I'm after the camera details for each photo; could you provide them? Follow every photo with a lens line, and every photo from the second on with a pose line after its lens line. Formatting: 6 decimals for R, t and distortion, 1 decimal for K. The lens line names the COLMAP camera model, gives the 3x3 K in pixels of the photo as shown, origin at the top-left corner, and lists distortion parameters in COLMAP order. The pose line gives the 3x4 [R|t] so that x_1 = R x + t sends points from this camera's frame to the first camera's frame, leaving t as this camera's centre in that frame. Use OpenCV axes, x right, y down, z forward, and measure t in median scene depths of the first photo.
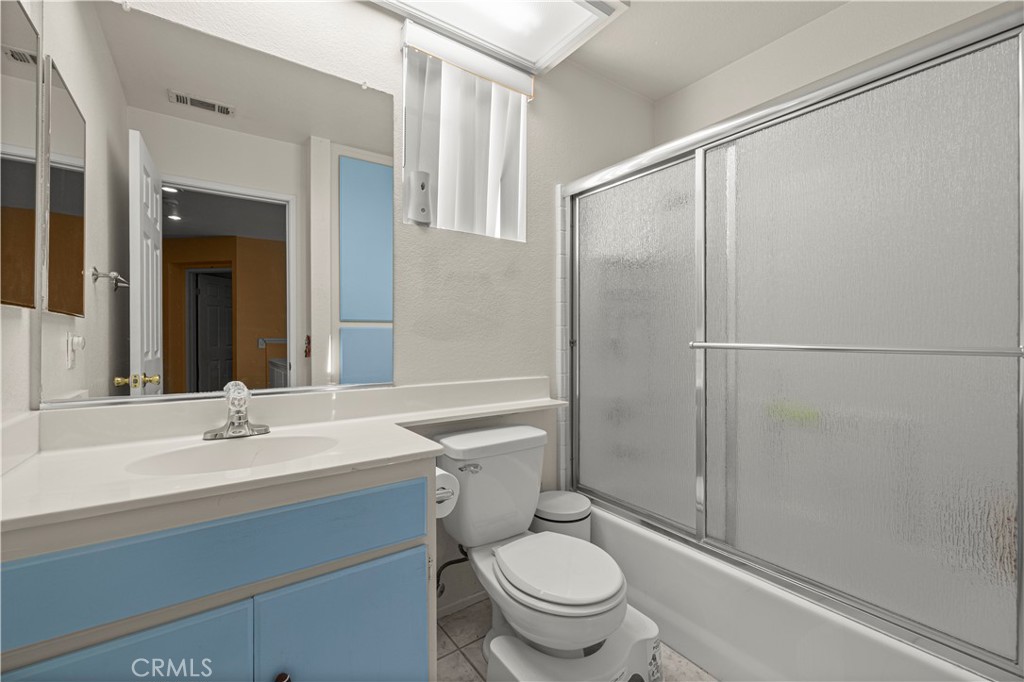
lens RADIAL K [[436.4, 0, 515.7], [0, 436.4, 332.6], [0, 0, 1]] dist [0.000780, -0.000022]
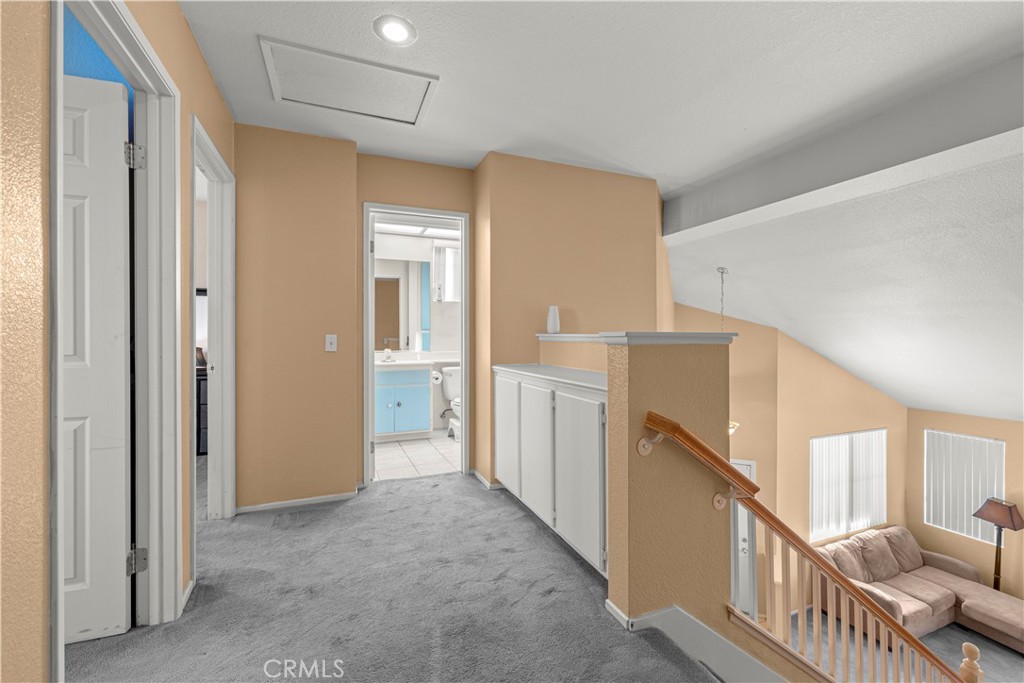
lens RADIAL K [[436.4, 0, 515.7], [0, 436.4, 333.1], [0, 0, 1]] dist [0.000780, -0.000022]
pose [[0.975205, -0.001919, -0.221294, 0.987680], [0.002055, 0.999998, 0.000384, -0.018580], [0.221293, -0.000829, 0.975207, -1.882242]]
